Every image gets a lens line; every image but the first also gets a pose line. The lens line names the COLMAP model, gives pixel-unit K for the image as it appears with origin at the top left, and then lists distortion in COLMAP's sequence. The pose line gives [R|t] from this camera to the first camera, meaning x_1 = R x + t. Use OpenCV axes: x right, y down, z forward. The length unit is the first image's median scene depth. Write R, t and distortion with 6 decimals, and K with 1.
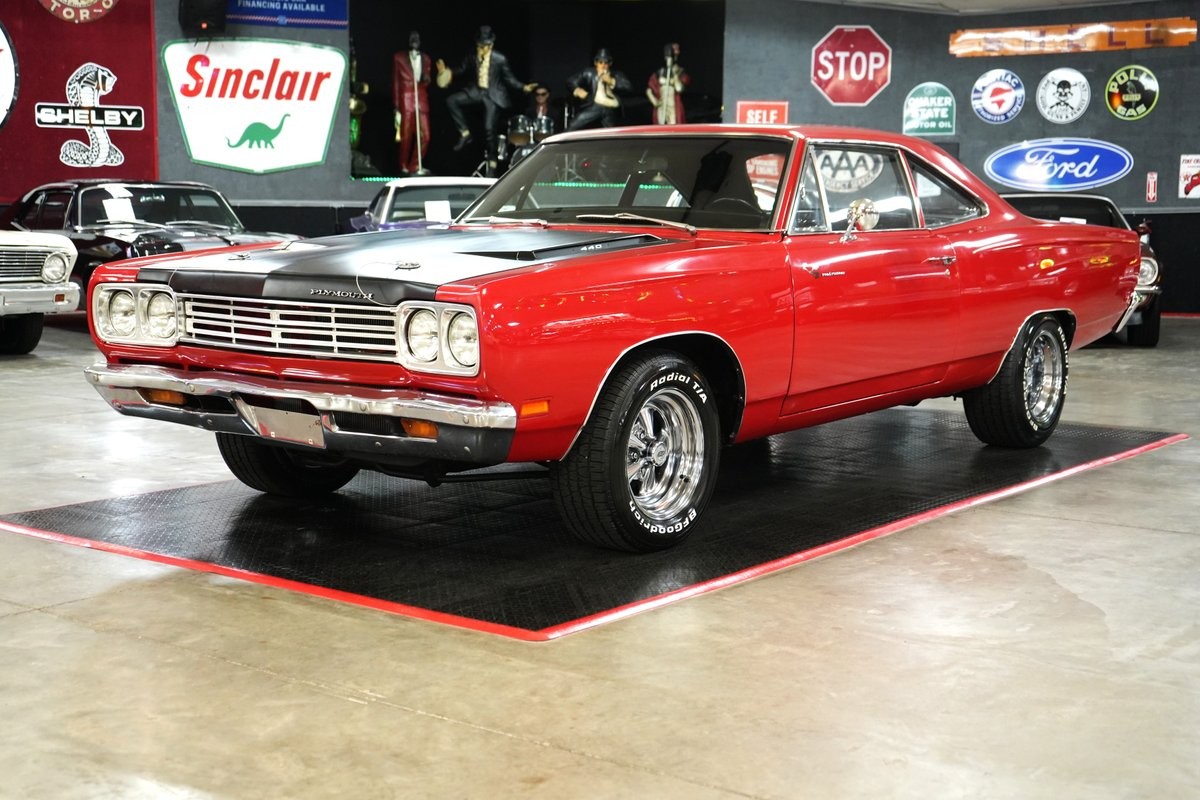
lens RADIAL K [[1656.1, 0, 604.2], [0, 1656.1, 395.5], [0, 0, 1]] dist [0.009456, -0.034865]
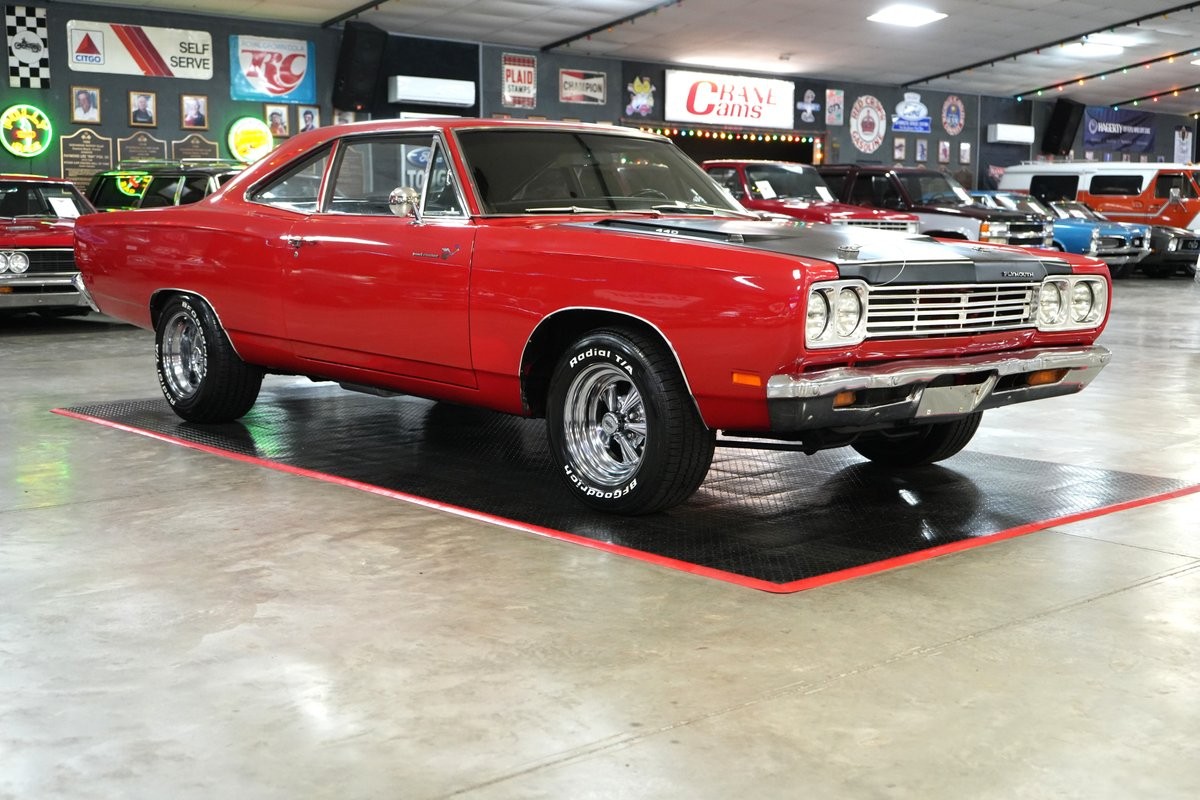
lens RADIAL K [[1499.9, 0, 597.7], [0, 1499.9, 397.1], [0, 0, 1]] dist [-0.005058, 0.010575]
pose [[0.180878, -0.122346, 0.975866, -0.349472], [0.101722, 0.989238, 0.105168, -0.032418], [-0.978231, 0.080244, 0.191377, 0.302355]]
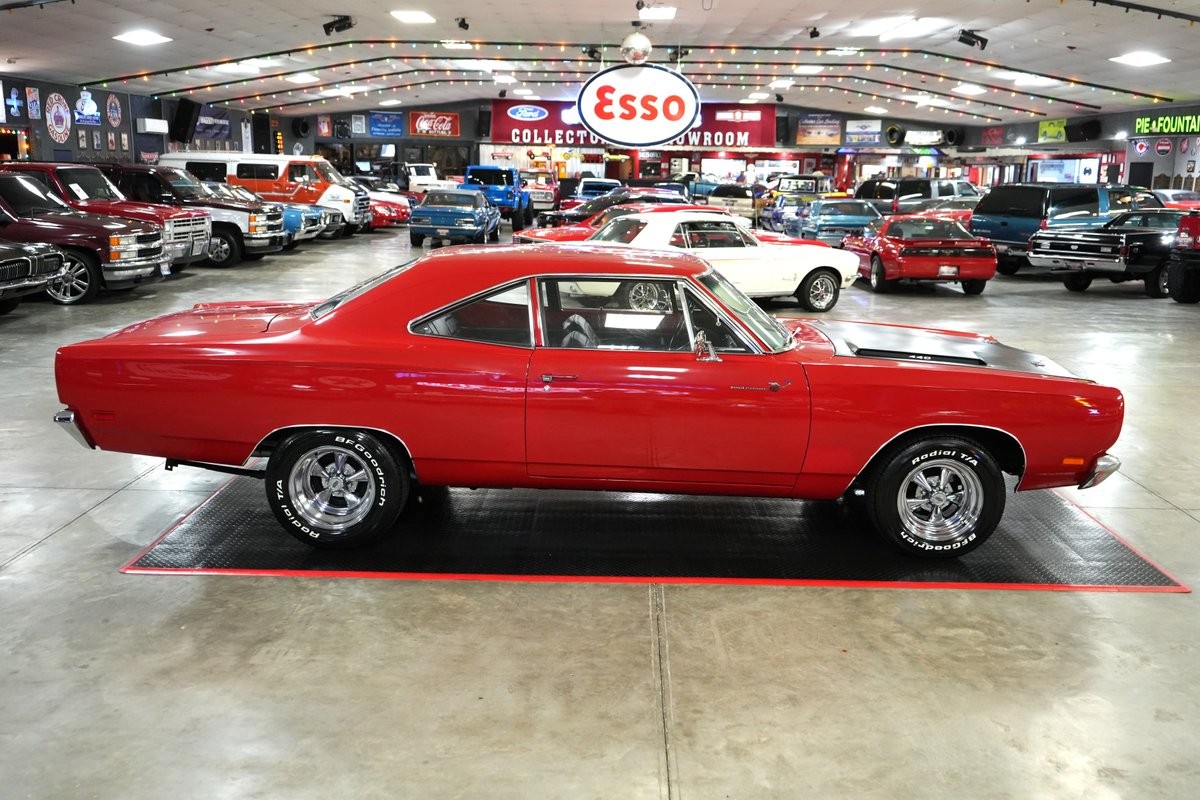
lens RADIAL K [[1099.7, 0, 605.7], [0, 1099.7, 404.1], [0, 0, 1]] dist [-0.008770, 0.008166]
pose [[-0.603248, -0.184217, 0.775987, -0.244861], [0.066889, 0.957846, 0.279388, -0.113673], [-0.794744, 0.220445, -0.565497, 0.596608]]
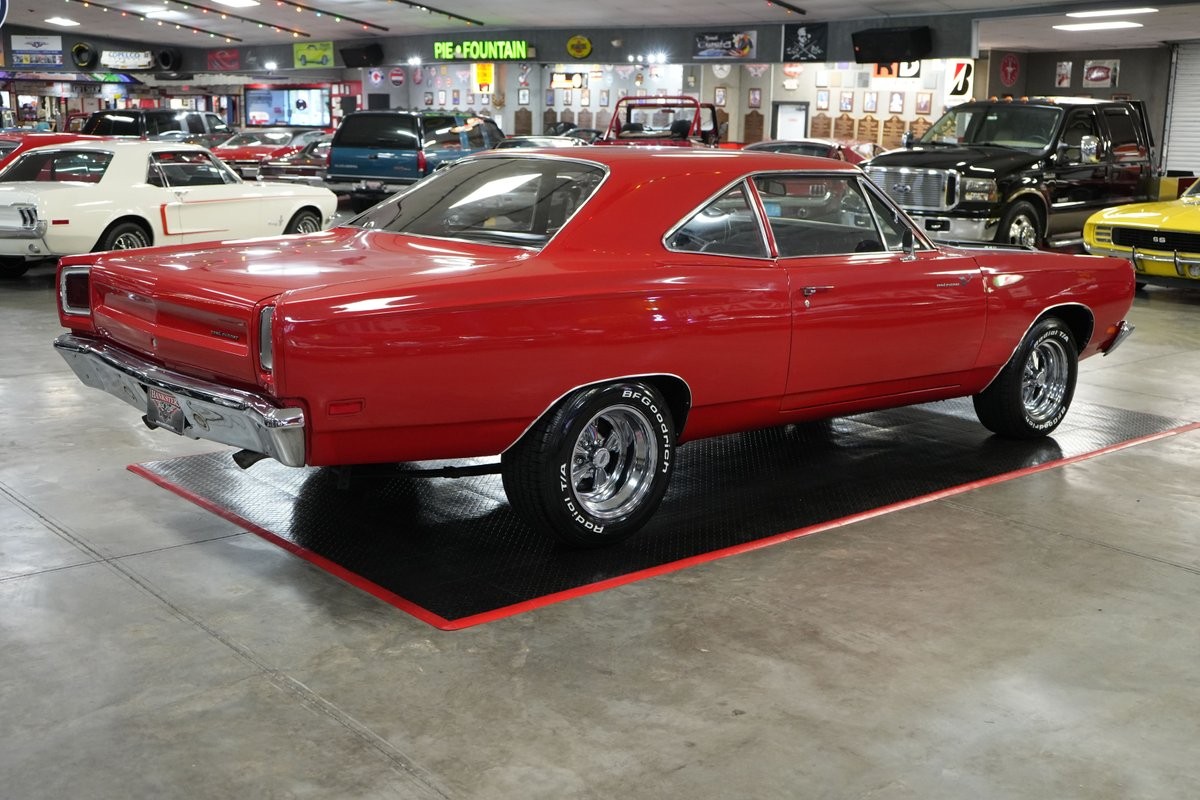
lens RADIAL K [[1351.7, 0, 601.4], [0, 1351.7, 401.3], [0, 0, 1]] dist [0.002507, 0.005628]
pose [[-0.979160, -0.064667, 0.192519, -0.019862], [-0.002954, 0.952385, 0.304885, -0.109191], [-0.203068, 0.297962, -0.932728, 0.746952]]
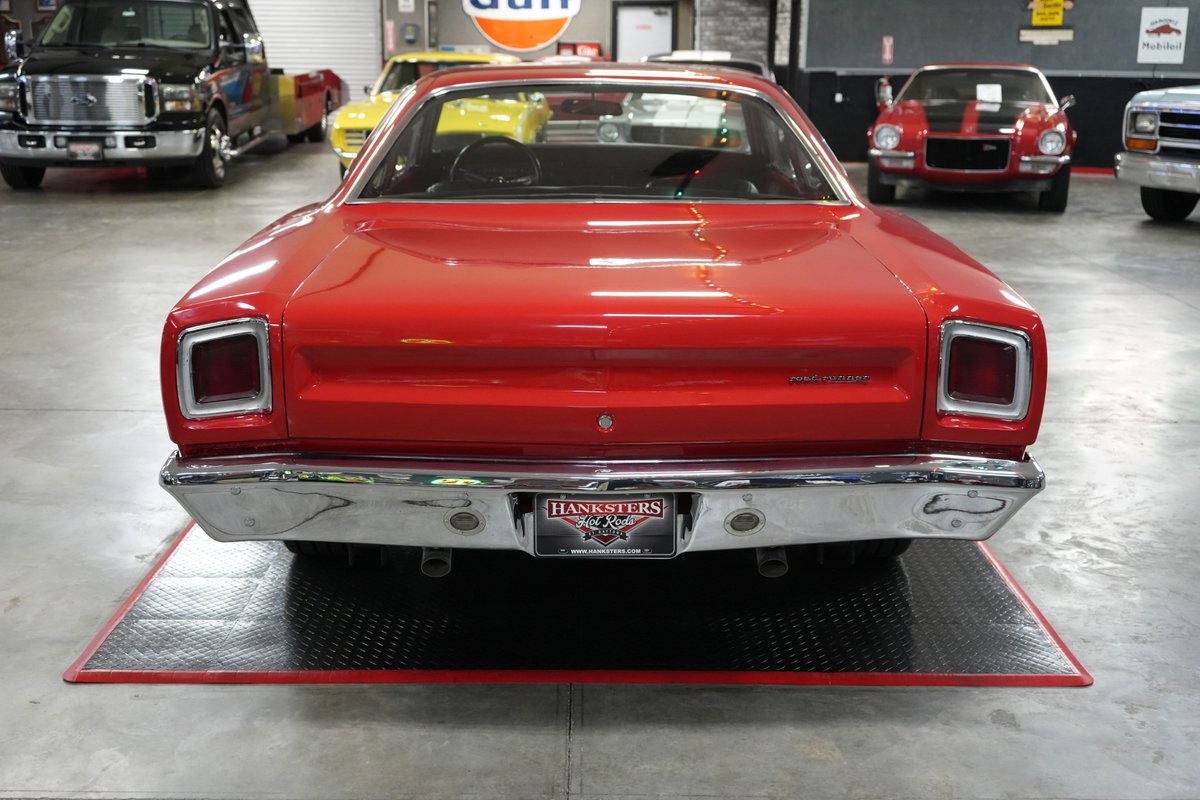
lens RADIAL K [[1421.8, 0, 596.7], [0, 1421.8, 394.7], [0, 0, 1]] dist [-0.000961, 0.012417]
pose [[-0.788523, 0.138831, -0.599130, 0.217468], [-0.080320, 0.942597, 0.324130, -0.096122], [0.609737, 0.303706, -0.732109, 0.635038]]
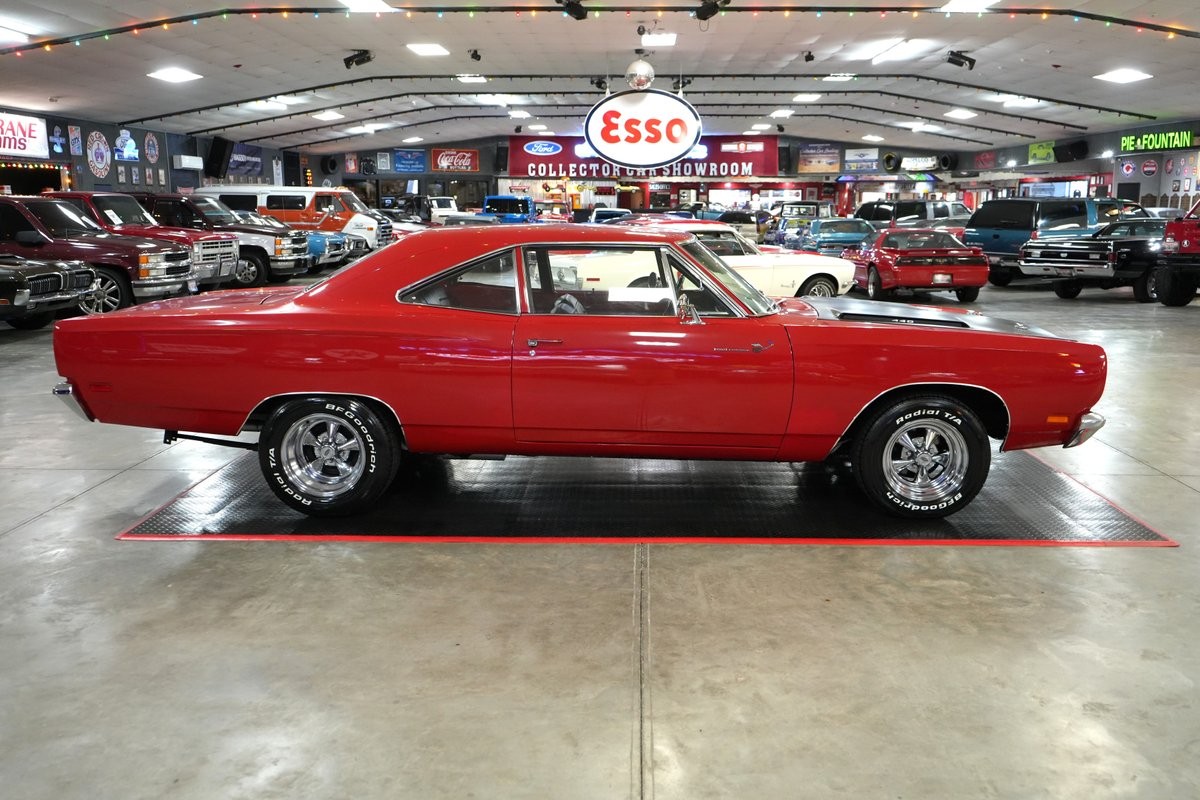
lens RADIAL K [[1042.8, 0, 603.8], [0, 1042.8, 401.6], [0, 0, 1]] dist [-0.015351, 0.008683]
pose [[-0.590157, -0.154556, 0.792356, -0.243823], [0.085416, 0.964038, 0.251663, -0.093258], [-0.802757, 0.216201, -0.555732, 0.586183]]
